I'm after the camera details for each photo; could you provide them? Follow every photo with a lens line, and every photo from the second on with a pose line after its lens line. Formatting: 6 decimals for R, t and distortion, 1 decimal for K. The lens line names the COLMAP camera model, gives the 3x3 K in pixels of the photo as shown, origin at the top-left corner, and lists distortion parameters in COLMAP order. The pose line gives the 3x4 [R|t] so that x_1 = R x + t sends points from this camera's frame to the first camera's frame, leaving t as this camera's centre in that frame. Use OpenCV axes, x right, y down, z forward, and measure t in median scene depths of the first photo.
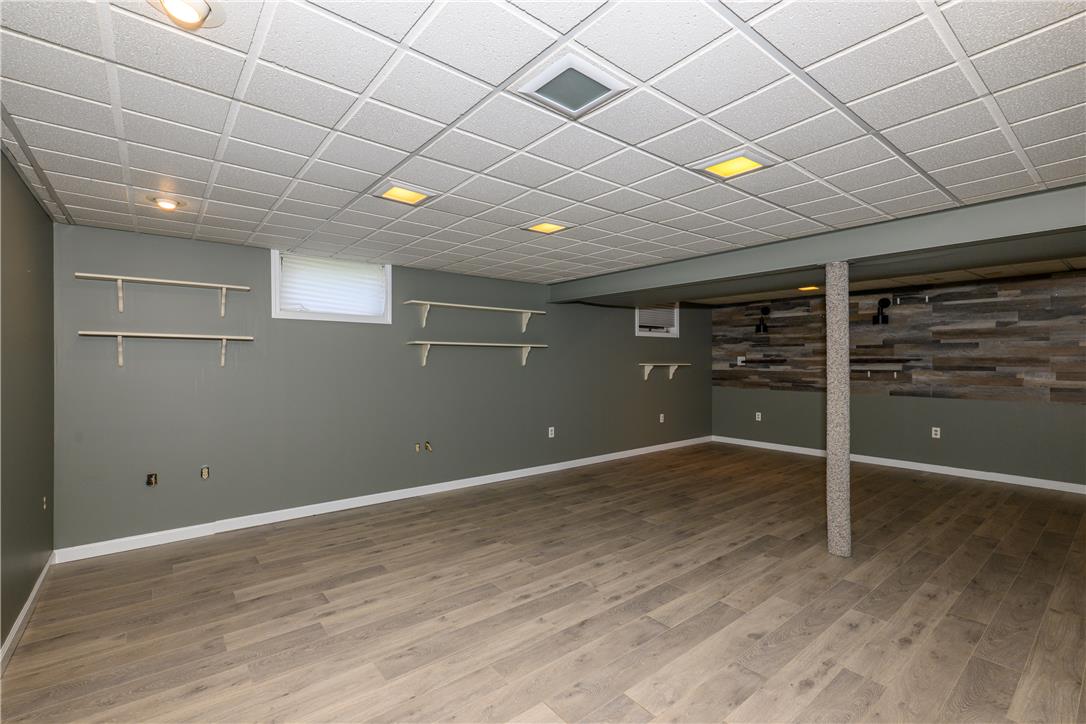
lens RADIAL K [[481.3, 0, 540.5], [0, 481.3, 359.1], [0, 0, 1]] dist [-0.002573, 0.002425]
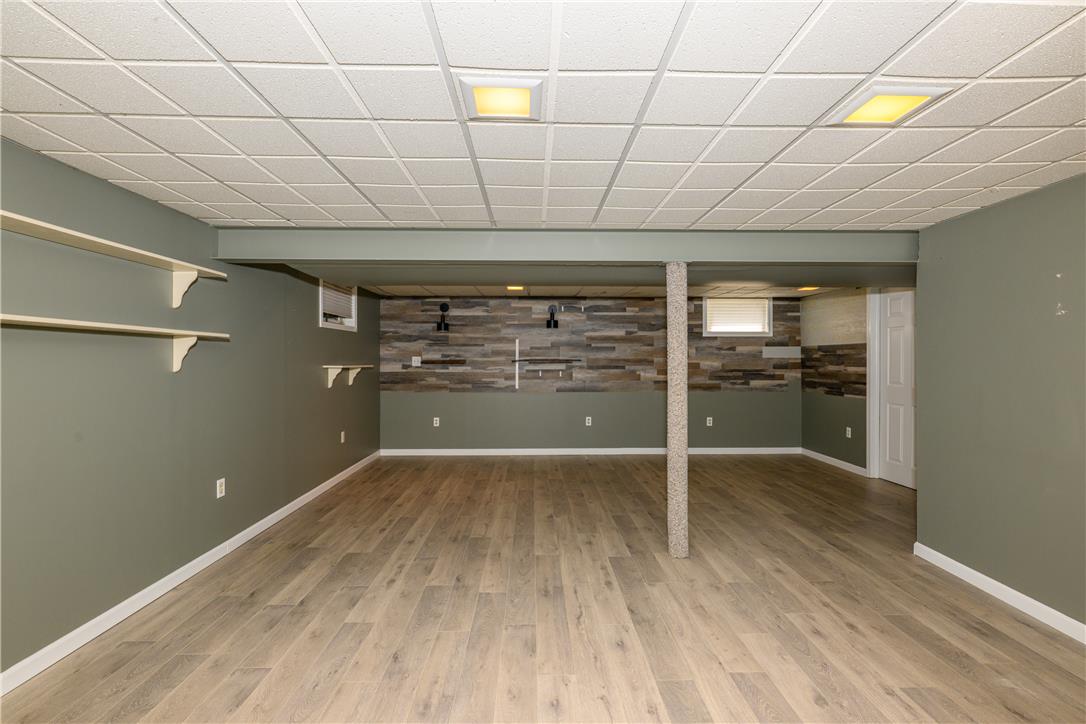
lens RADIAL K [[481.3, 0, 543.4], [0, 481.3, 365.8], [0, 0, 1]] dist [-0.002573, 0.002425]
pose [[0.608449, -0.009945, 0.793531, -0.207291], [-0.002030, 0.999899, 0.014088, -0.001660], [-0.793590, -0.010183, 0.608367, 0.377907]]
